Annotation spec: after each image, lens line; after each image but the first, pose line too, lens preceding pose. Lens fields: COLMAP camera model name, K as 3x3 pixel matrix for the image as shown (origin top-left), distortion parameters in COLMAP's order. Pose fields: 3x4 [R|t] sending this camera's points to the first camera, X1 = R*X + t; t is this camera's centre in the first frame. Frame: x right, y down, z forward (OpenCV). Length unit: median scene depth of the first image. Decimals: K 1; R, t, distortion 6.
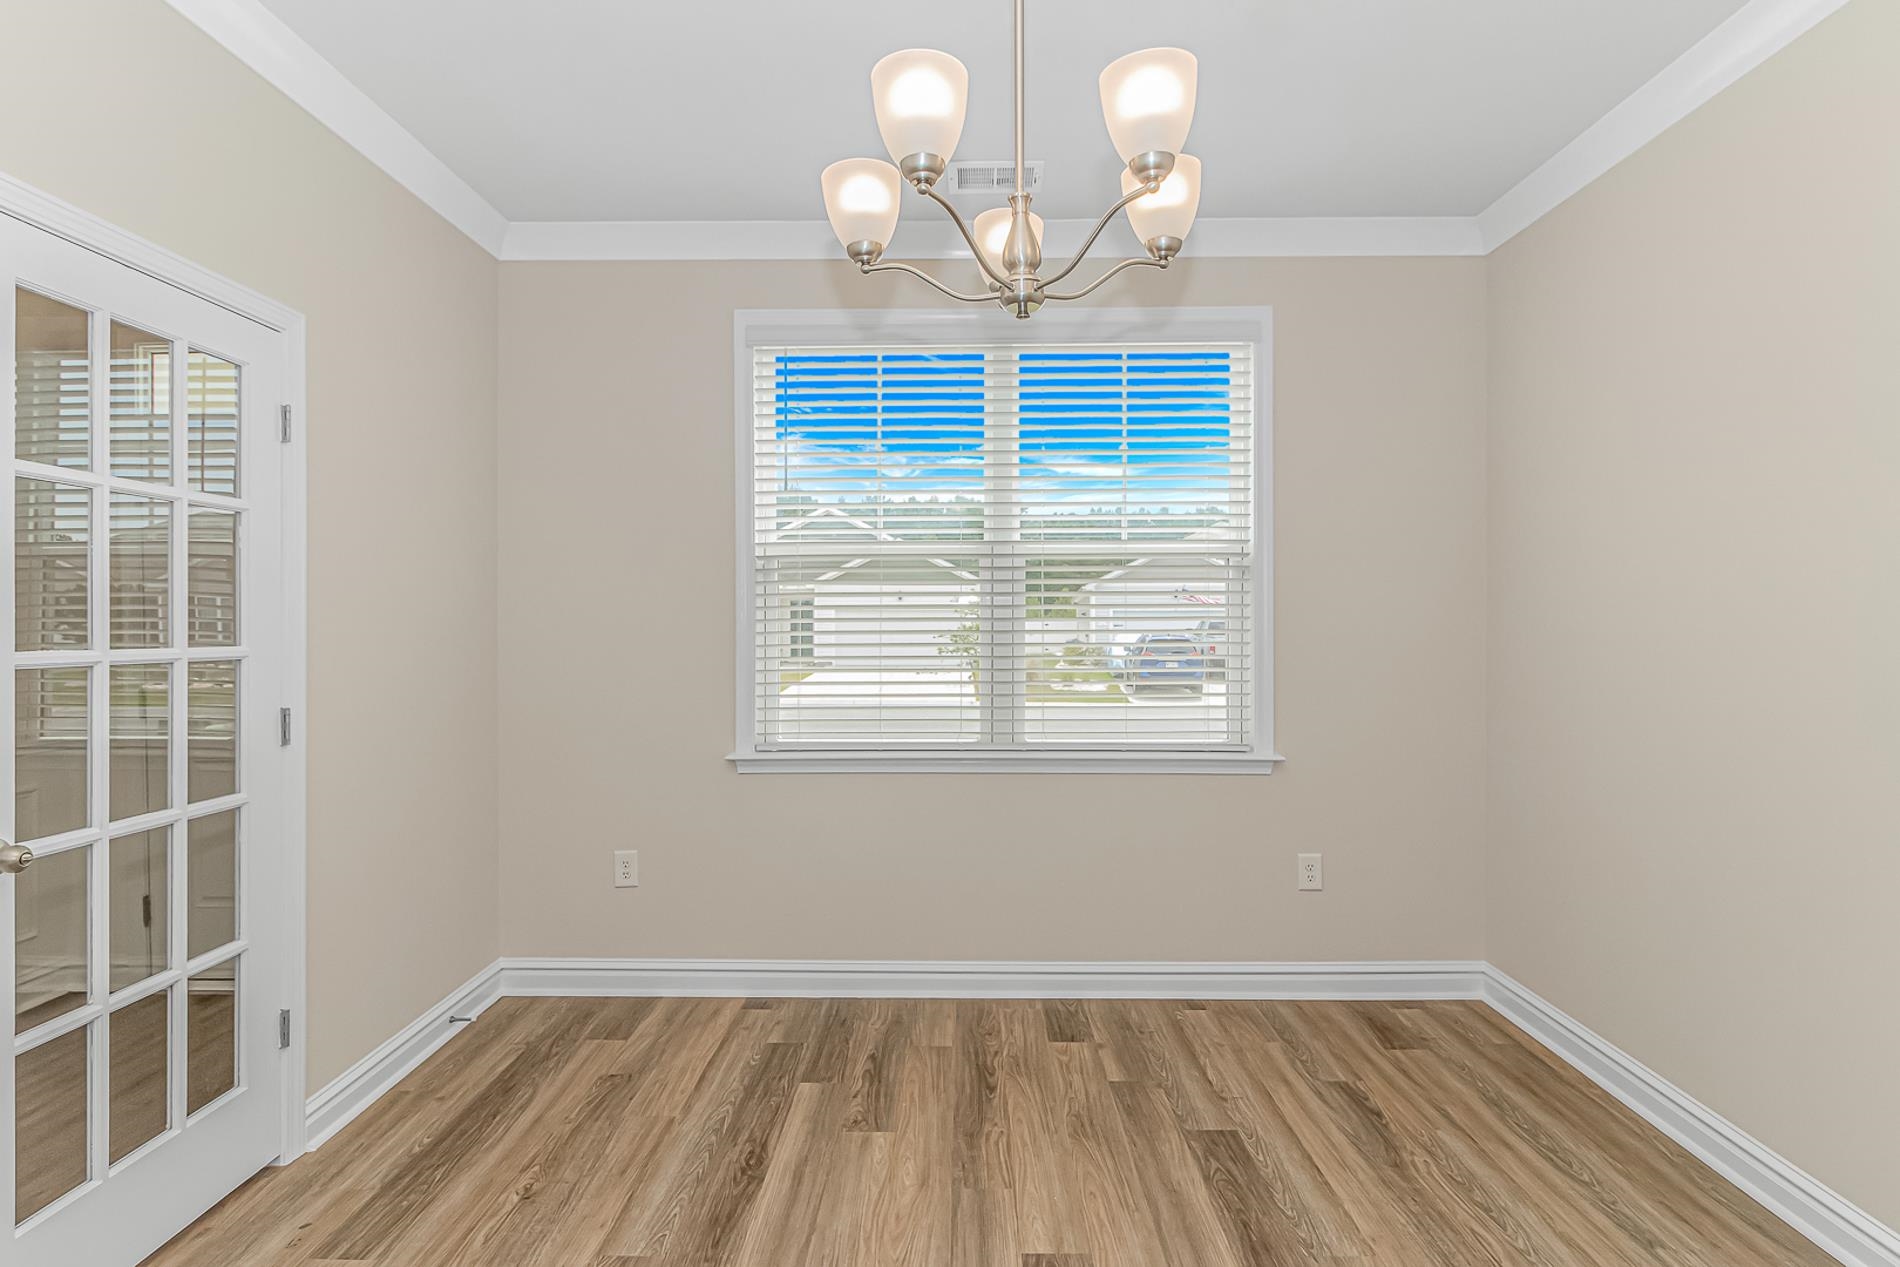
lens RADIAL K [[936.4, 0, 947.8], [0, 936.4, 620.9], [0, 0, 1]] dist [-0.002018, -0.004814]
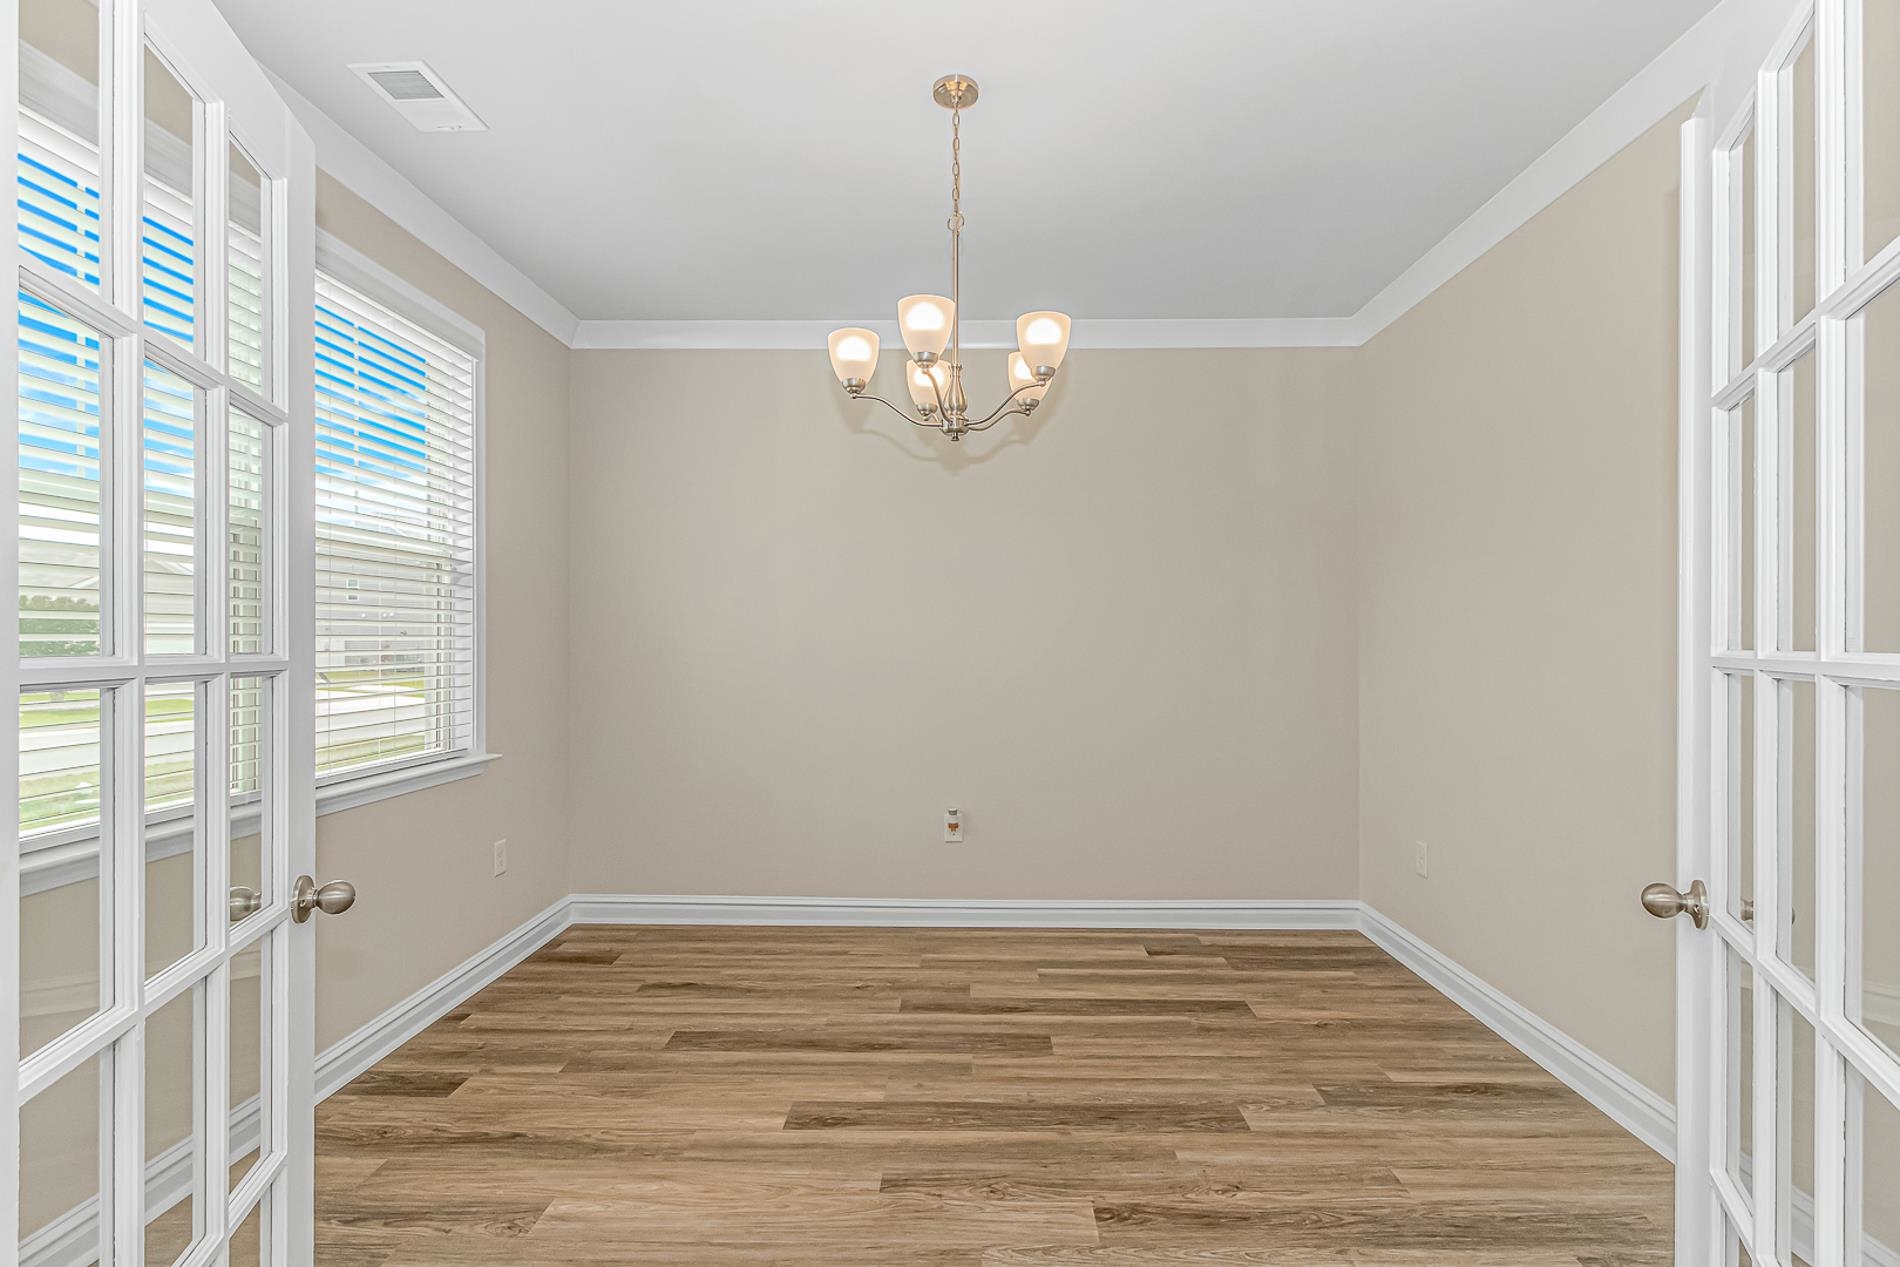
lens RADIAL K [[936.4, 0, 952.6], [0, 936.4, 637.6], [0, 0, 1]] dist [-0.002018, -0.004814]
pose [[-0.003048, -0.002467, 0.999992, -0.888759], [-0.002330, 0.999994, 0.002460, 0.004480], [-0.999993, -0.002323, -0.003054, 0.579574]]
